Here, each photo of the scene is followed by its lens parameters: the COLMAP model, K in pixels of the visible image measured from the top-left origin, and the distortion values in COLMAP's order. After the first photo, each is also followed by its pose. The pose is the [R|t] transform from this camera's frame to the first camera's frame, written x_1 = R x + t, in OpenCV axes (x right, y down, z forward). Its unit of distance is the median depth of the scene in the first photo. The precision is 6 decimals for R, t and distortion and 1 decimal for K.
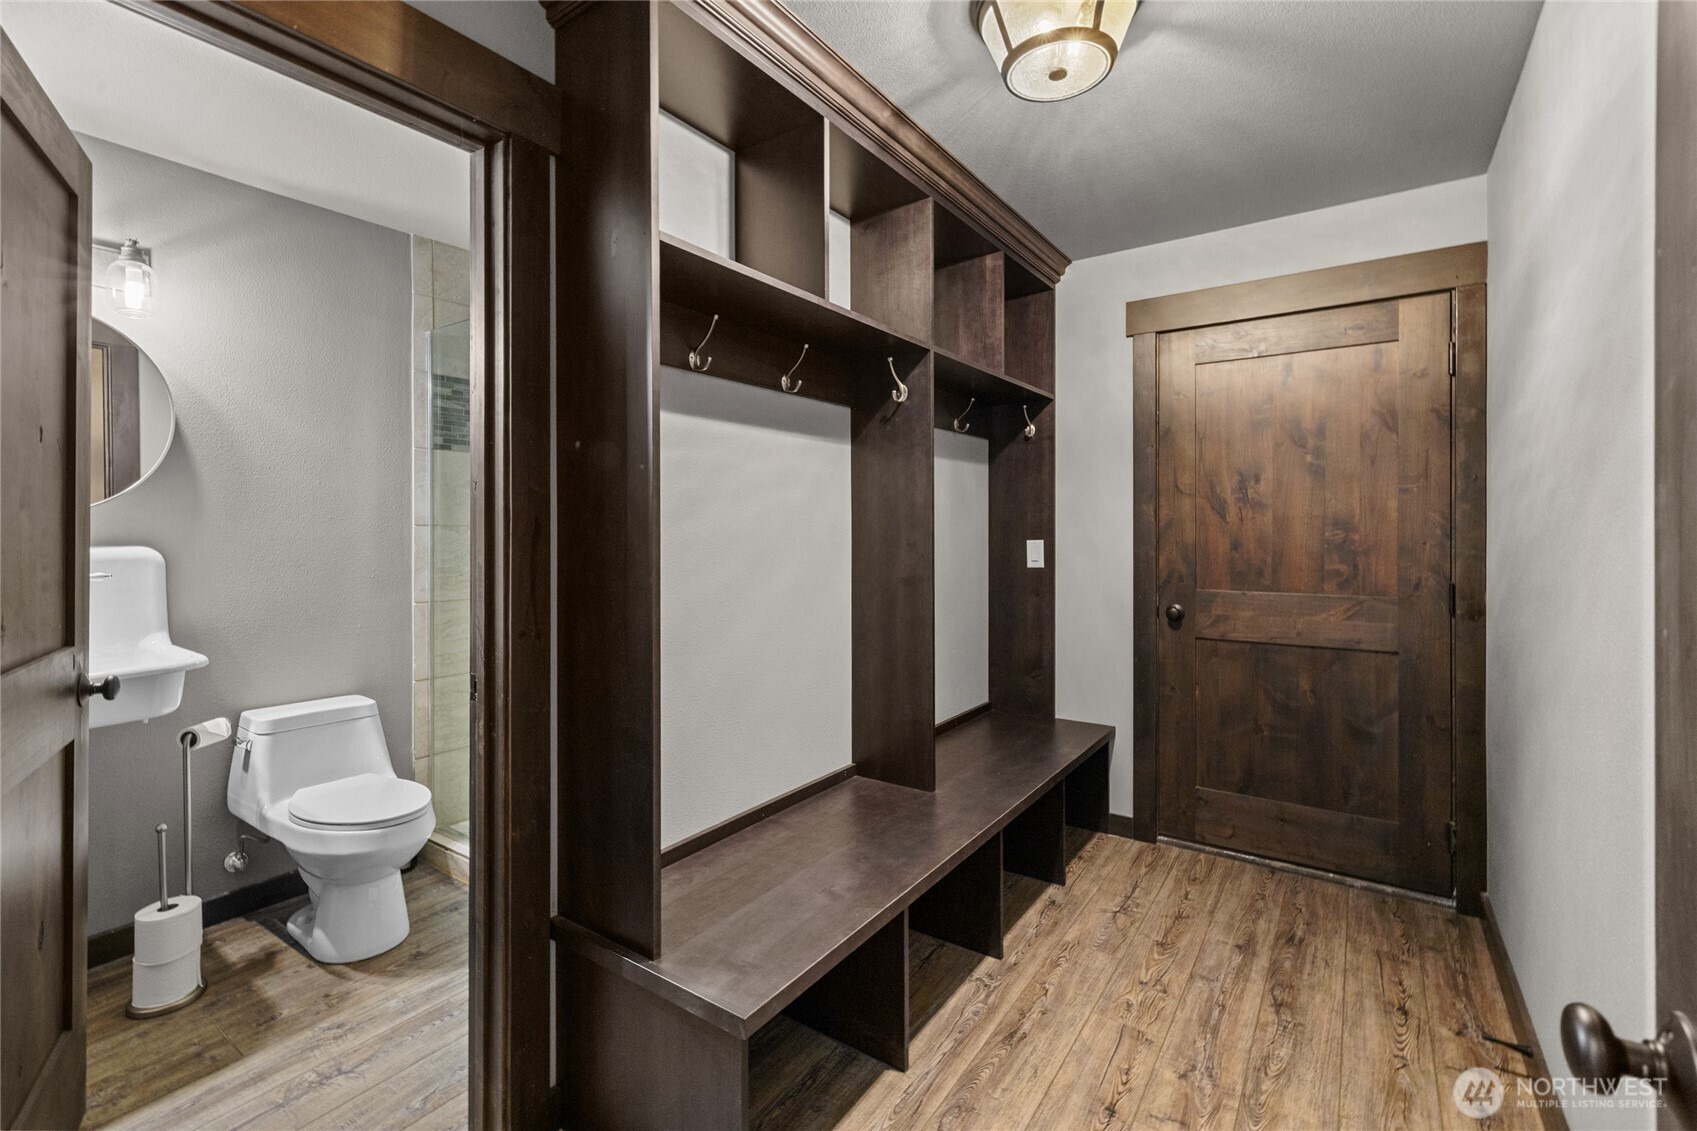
lens RADIAL K [[747.7, 0, 836.7], [0, 747.7, 530.7], [0, 0, 1]] dist [0.001790, 0.000690]
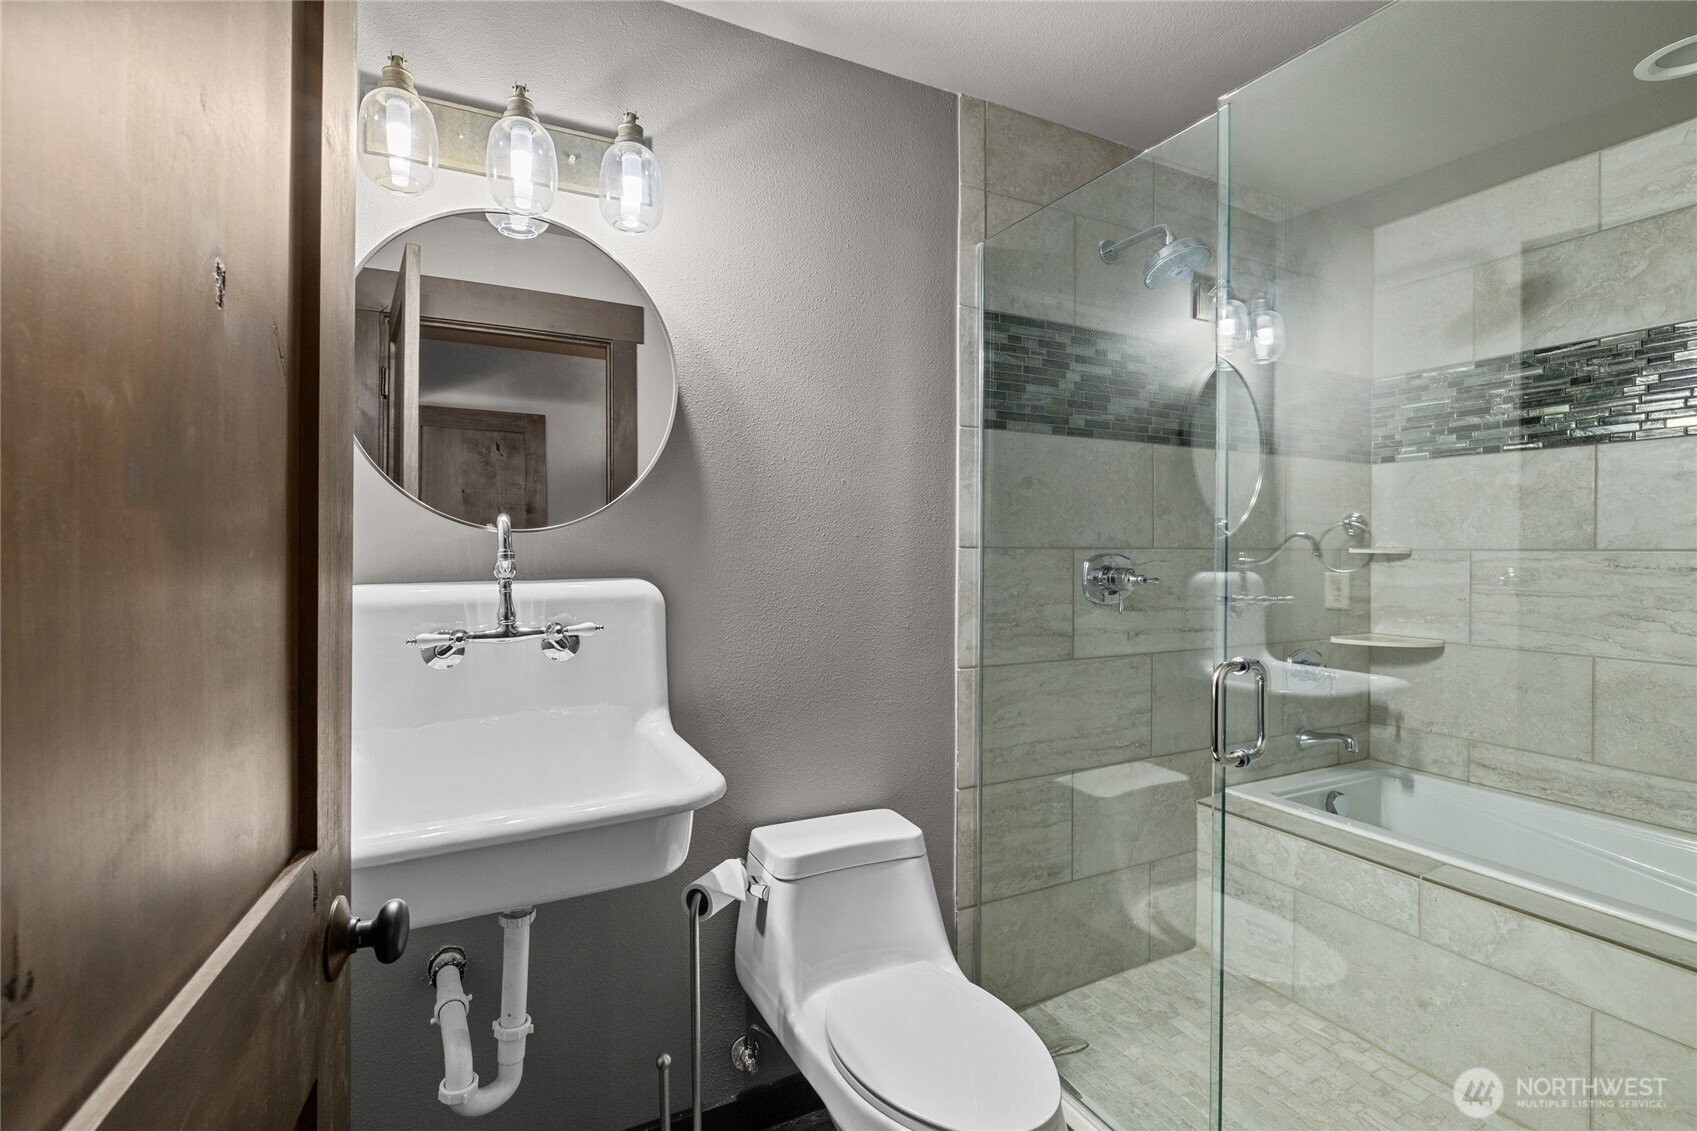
lens RADIAL K [[798.3, 0, 851.6], [0, 798.3, 556.2], [0, 0, 1]] dist [-0.002068, -0.000052]
pose [[0.884201, 0.010375, -0.466991, -0.323975], [-0.006737, 0.999933, 0.009460, -0.005461], [0.467057, -0.005219, 0.884212, 0.347845]]
